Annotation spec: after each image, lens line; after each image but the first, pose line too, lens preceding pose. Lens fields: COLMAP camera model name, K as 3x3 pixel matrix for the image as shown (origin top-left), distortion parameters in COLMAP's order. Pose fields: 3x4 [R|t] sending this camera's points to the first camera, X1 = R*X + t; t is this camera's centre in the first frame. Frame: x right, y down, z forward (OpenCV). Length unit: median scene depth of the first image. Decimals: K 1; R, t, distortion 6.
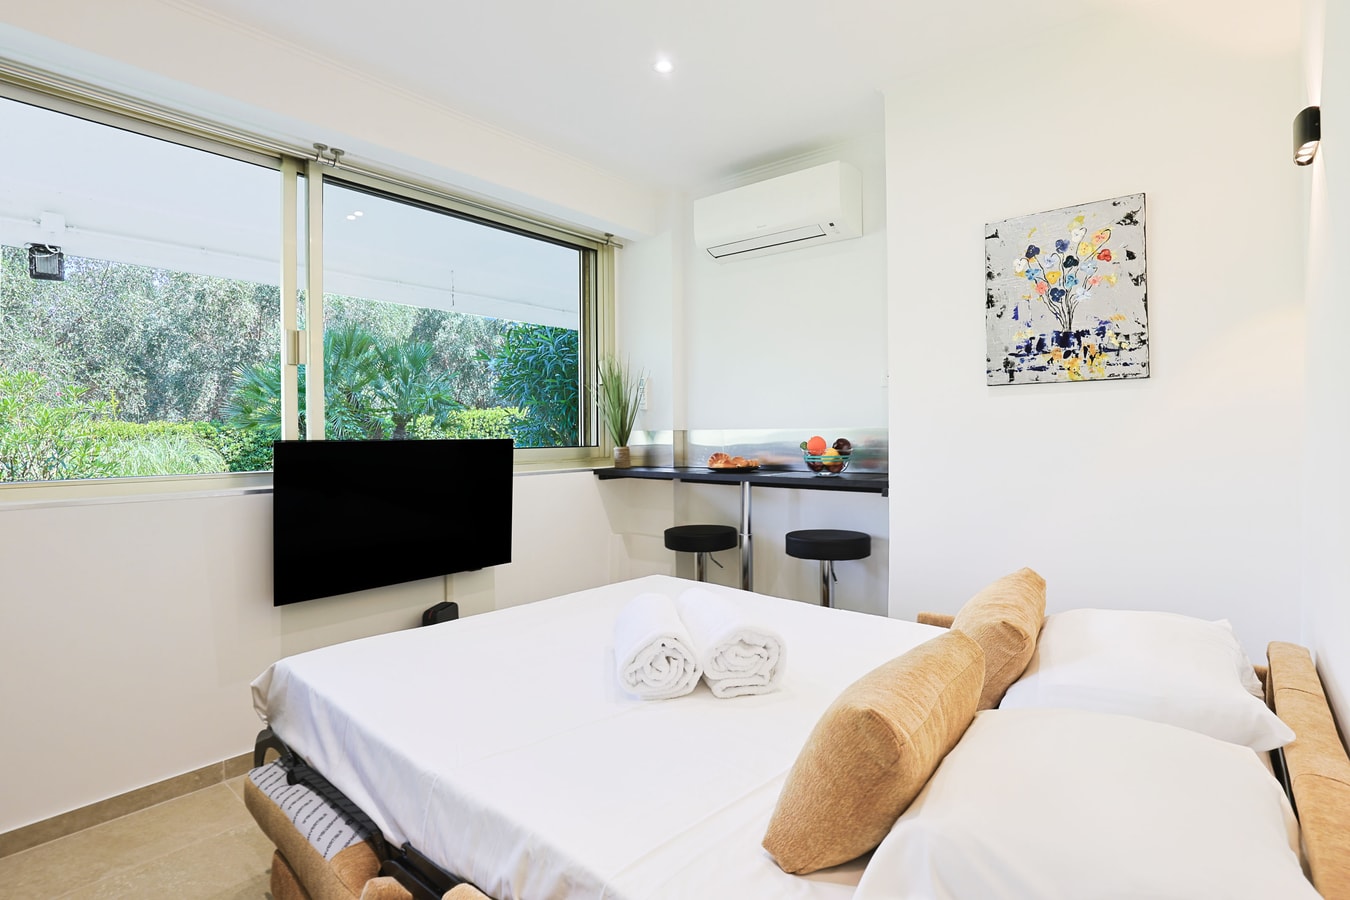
lens RADIAL K [[660.6, 0, 680.5], [0, 660.6, 441.0], [0, 0, 1]] dist [-0.024998, -0.001364]
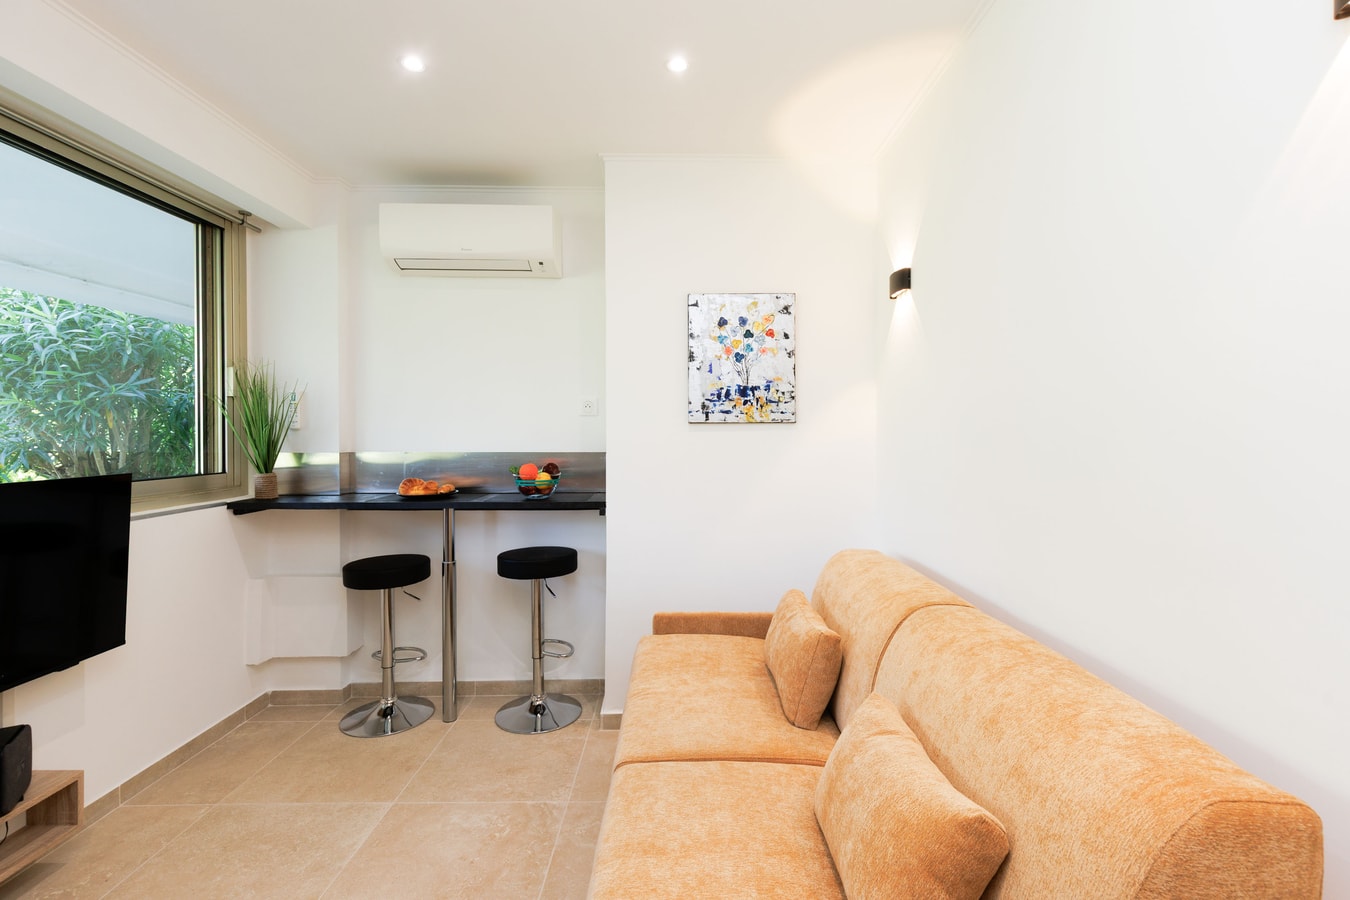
lens RADIAL K [[618.8, 0, 684.0], [0, 618.8, 436.8], [0, 0, 1]] dist [0.010573, -0.003620]
pose [[0.764976, 0.000762, 0.644058, -0.300369], [0.001010, 0.999997, -0.002382, -0.054794], [-0.644058, 0.002473, 0.764973, 0.099780]]
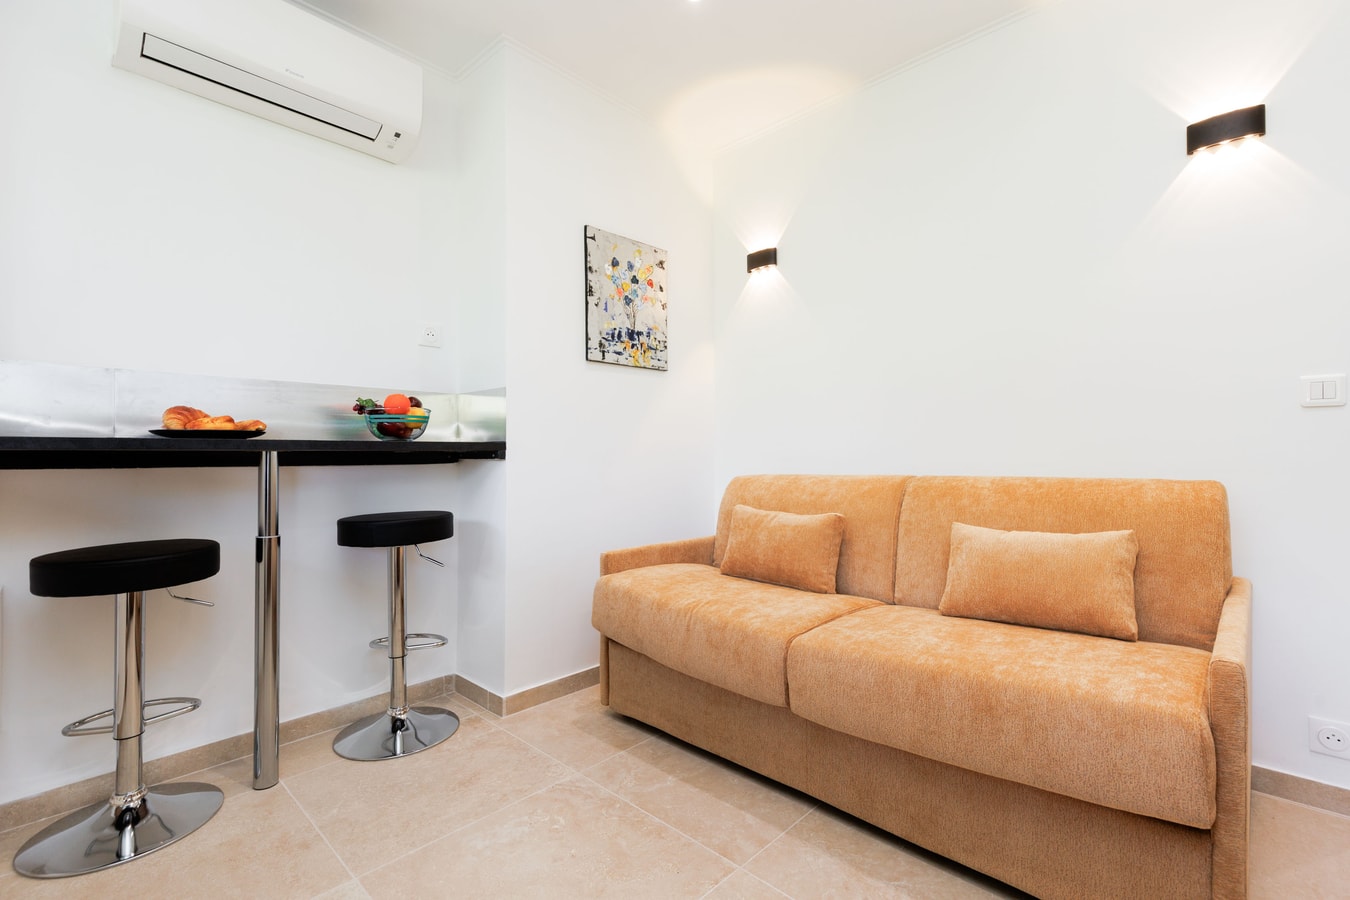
lens RADIAL K [[606.6, 0, 683.6], [0, 606.6, 443.8], [0, 0, 1]] dist [0.007615, -0.002362]
pose [[0.059594, 0.025658, 0.997893, -0.615512], [0.016689, 0.999504, -0.026696, 0.099735], [-0.998083, 0.018245, 0.059137, 0.759048]]
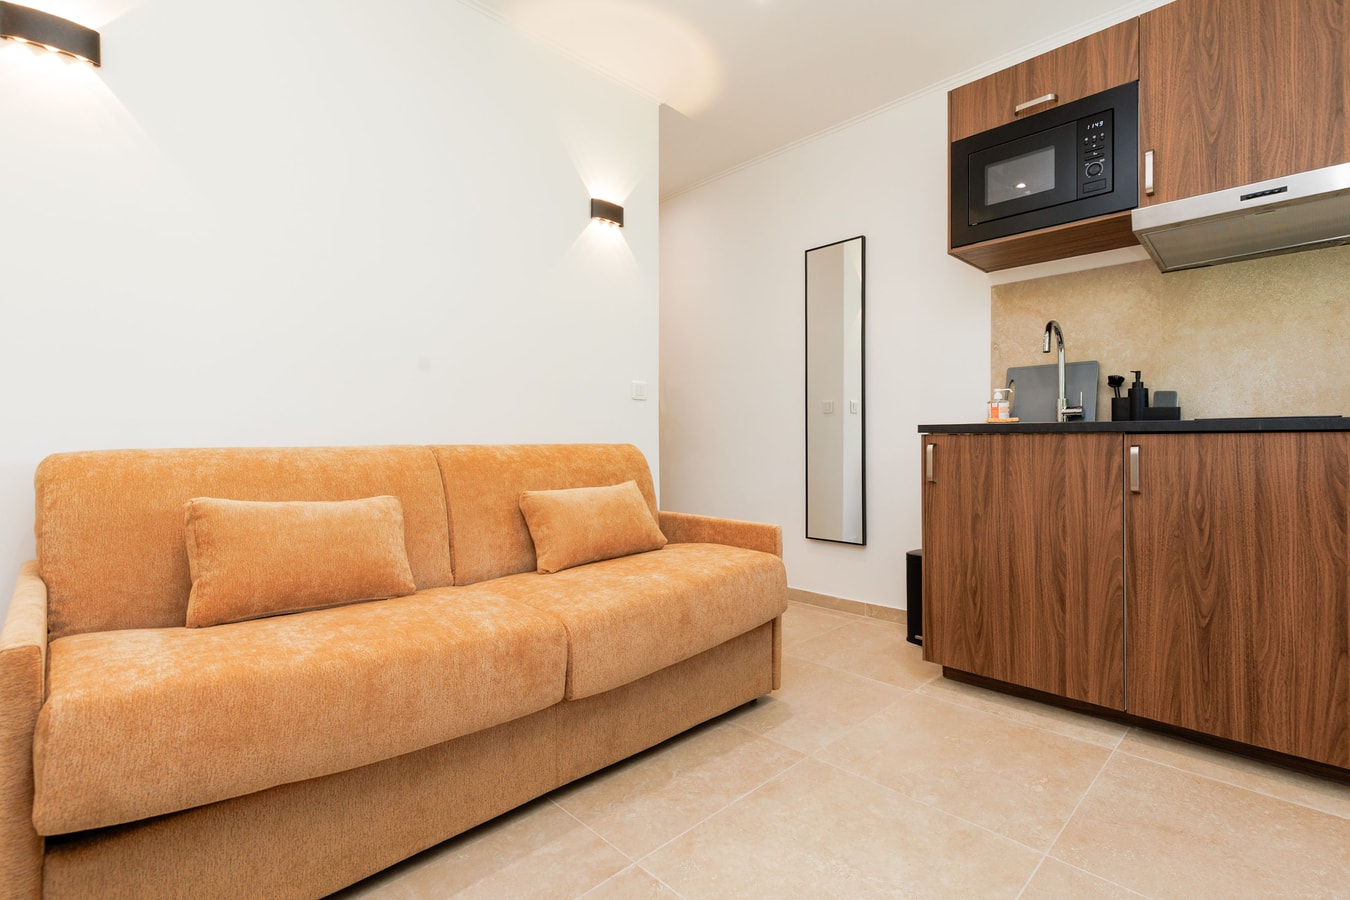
lens RADIAL K [[618.8, 0, 726.9], [0, 618.8, 444.3], [0, 0, 1]] dist [0.010573, -0.003620]
pose [[-0.997451, 0.005192, 0.071162, -0.115961], [0.006244, 0.999874, 0.014572, 0.121613], [-0.071078, 0.014979, -0.997358, 1.298595]]
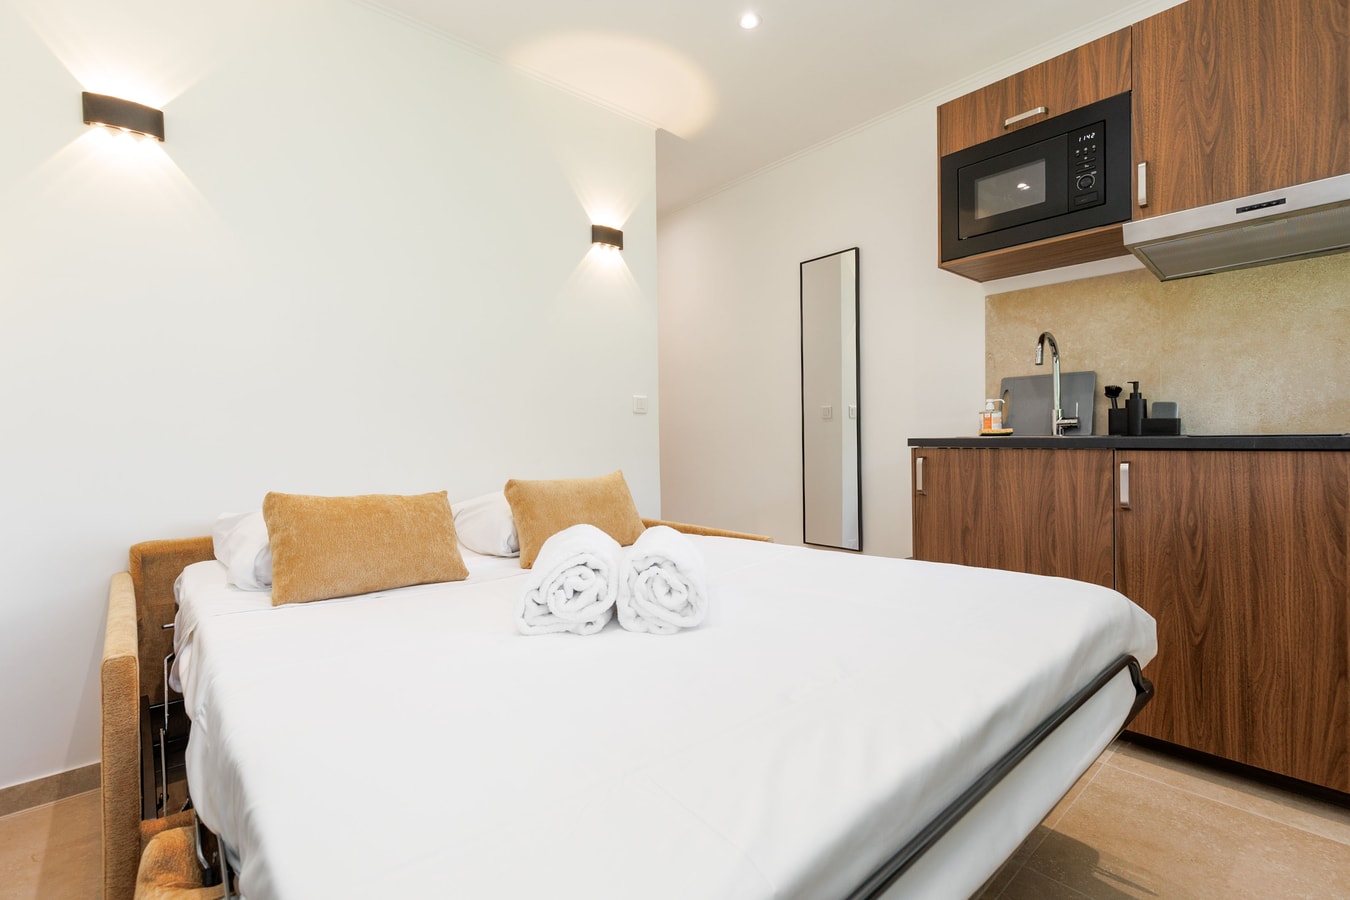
lens RADIAL K [[606.6, 0, 683.5], [0, 606.6, 447.2], [0, 0, 1]] dist [0.007615, -0.002362]
pose [[-0.987579, 0.014363, 0.156468, -0.143151], [0.018638, 0.999491, 0.025890, 0.089172], [-0.156017, 0.028485, -0.987344, 1.325352]]
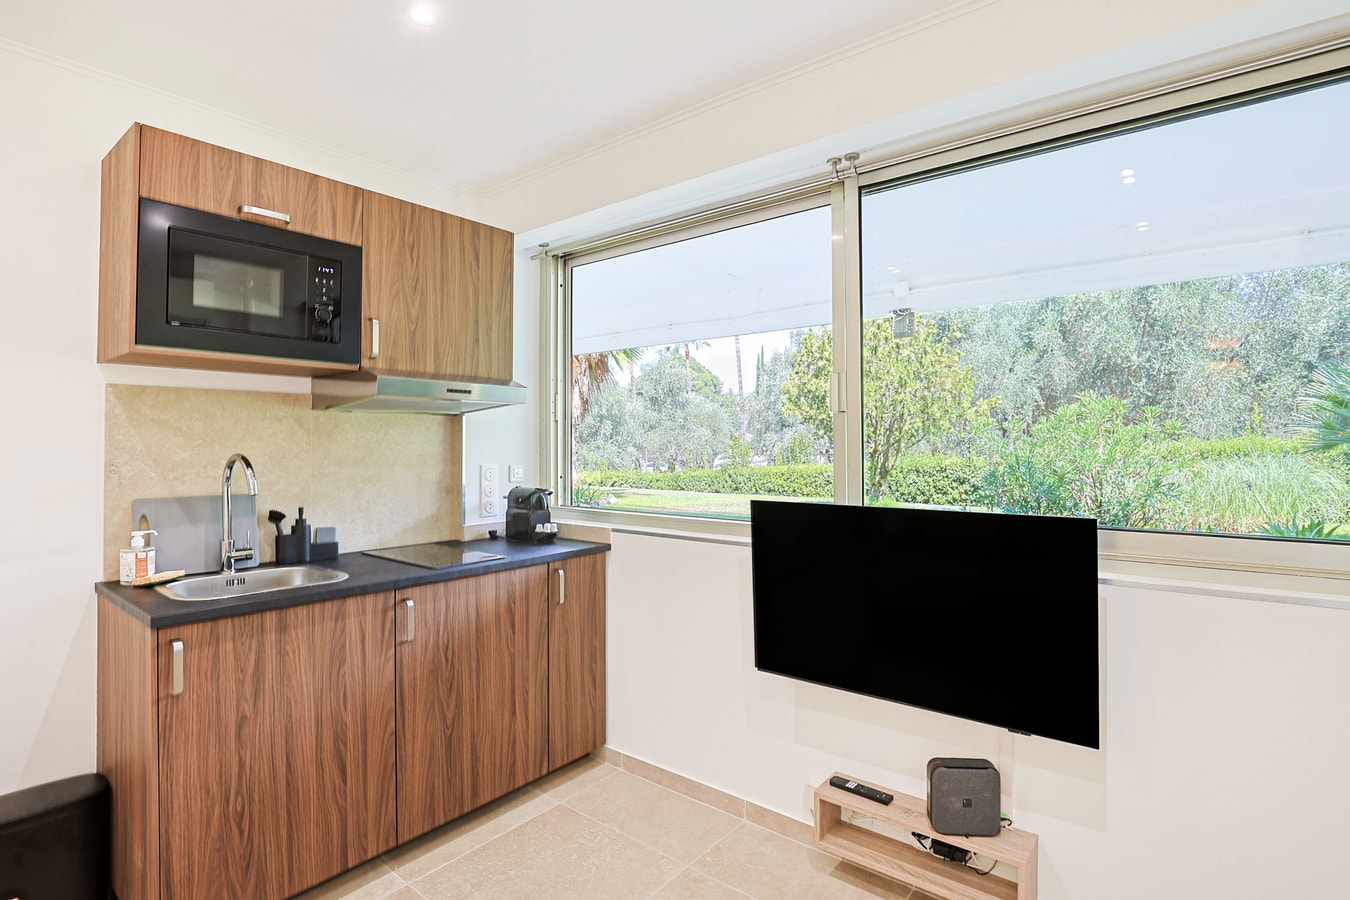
lens RADIAL K [[680.7, 0, 695.5], [0, 680.7, 439.8], [0, 0, 1]] dist [-0.023652, 0.004576]
pose [[0.022489, -0.004195, -0.999738, 0.373973], [-0.008347, 0.999956, -0.004383, -0.081257], [0.999712, 0.008444, 0.022453, 0.865595]]
